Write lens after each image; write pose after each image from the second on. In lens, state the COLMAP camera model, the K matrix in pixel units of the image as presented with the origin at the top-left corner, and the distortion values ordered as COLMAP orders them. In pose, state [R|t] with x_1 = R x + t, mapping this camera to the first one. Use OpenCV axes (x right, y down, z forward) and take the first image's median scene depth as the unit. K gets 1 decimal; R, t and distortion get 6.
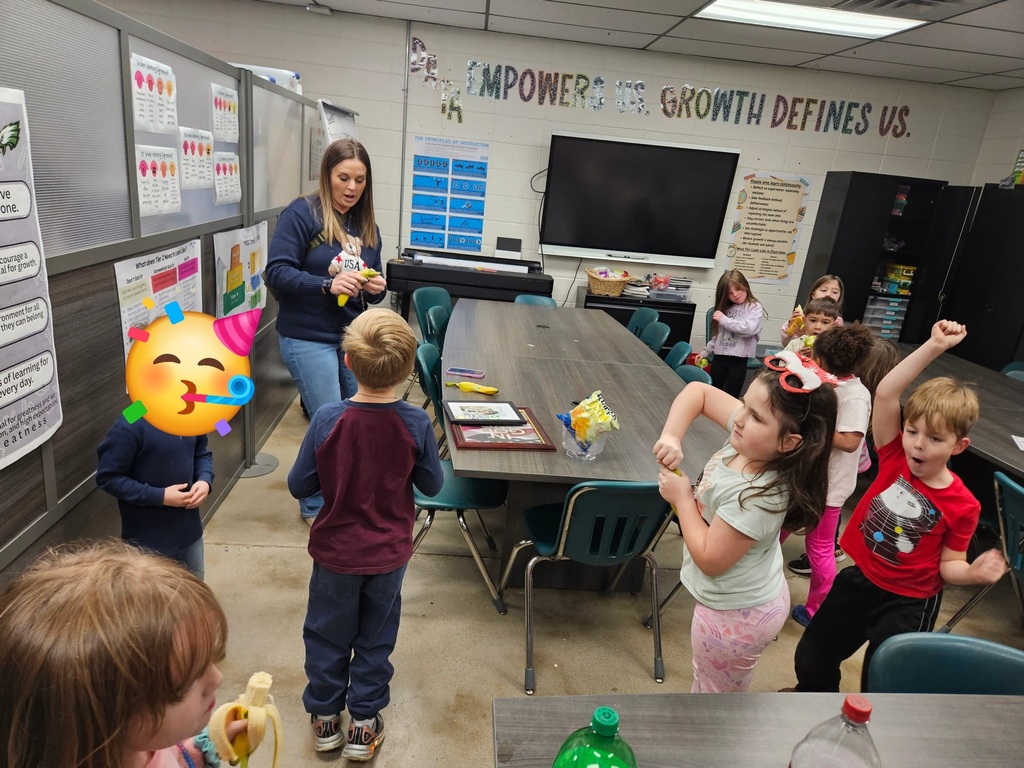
lens RADIAL K [[687.6, 0, 527.6], [0, 687.6, 402.6], [0, 0, 1]] dist [0.050098, -0.045140]
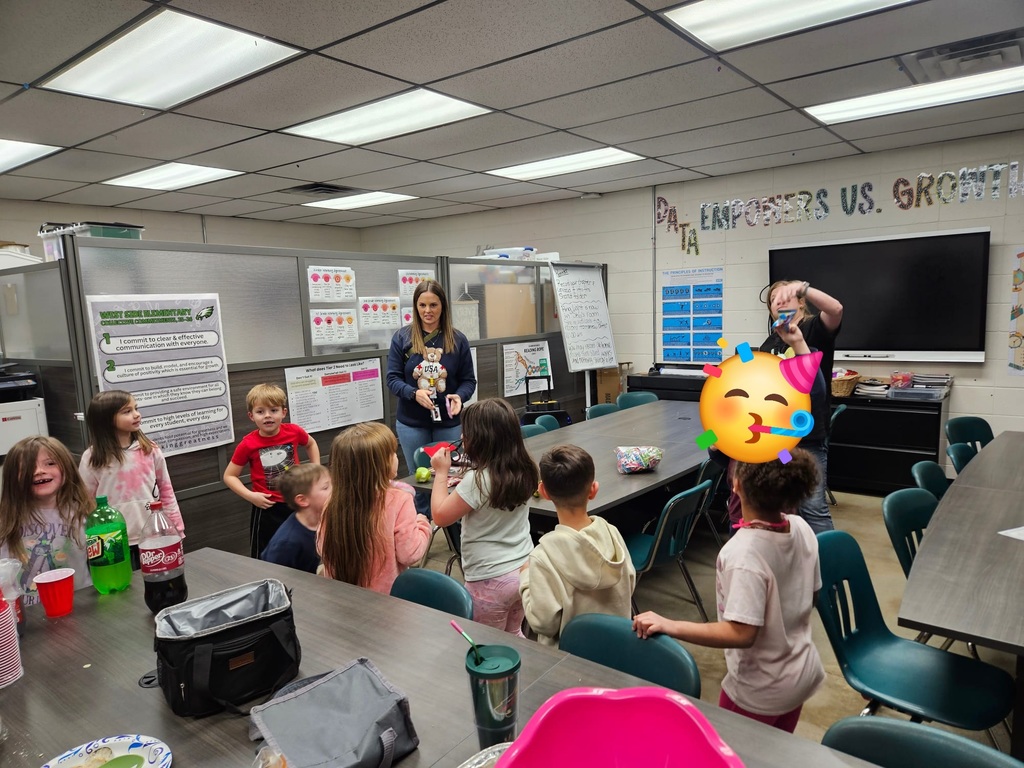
lens RADIAL K [[687.6, 0, 530.5], [0, 687.6, 410.1], [0, 0, 1]] dist [0.050098, -0.045140]
pose [[0.743213, -0.025361, -0.668574, 0.454875], [-0.099995, 0.983847, -0.148478, 0.051395], [0.661540, 0.177205, 0.728672, 0.016258]]
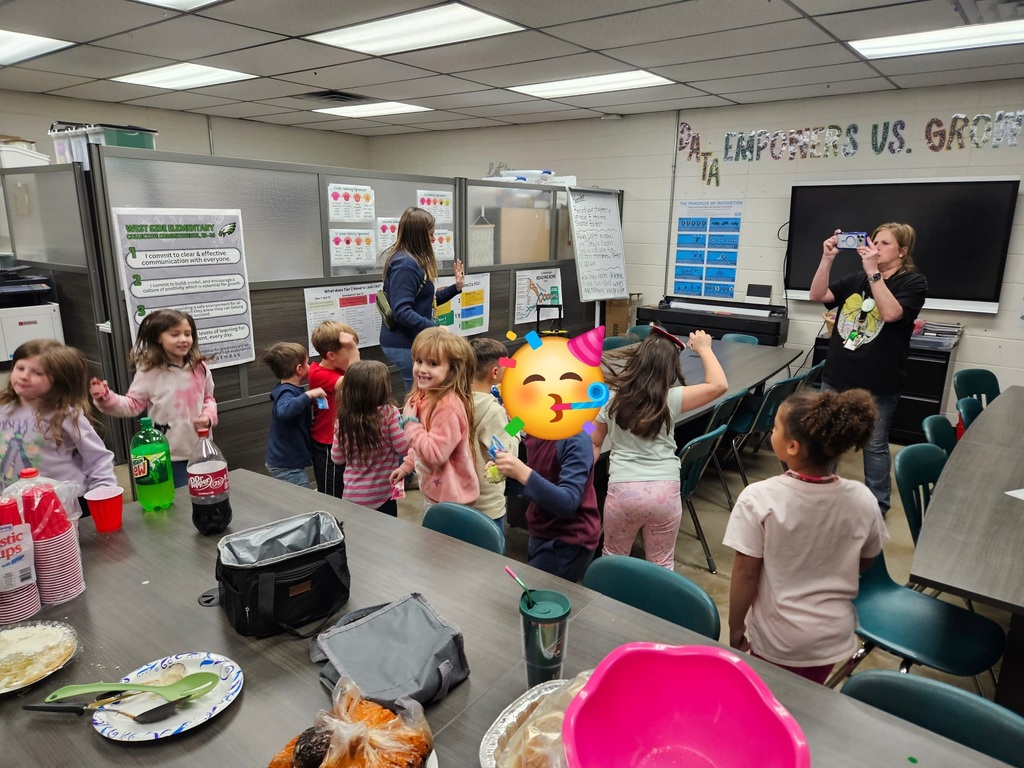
lens RADIAL K [[687.6, 0, 523.5], [0, 687.6, 400.7], [0, 0, 1]] dist [0.050098, -0.045140]
pose [[0.744029, 0.083657, -0.662889, 0.440403], [-0.149865, 0.987747, -0.043555, 0.039677], [0.651123, 0.131750, 0.747450, -0.009459]]
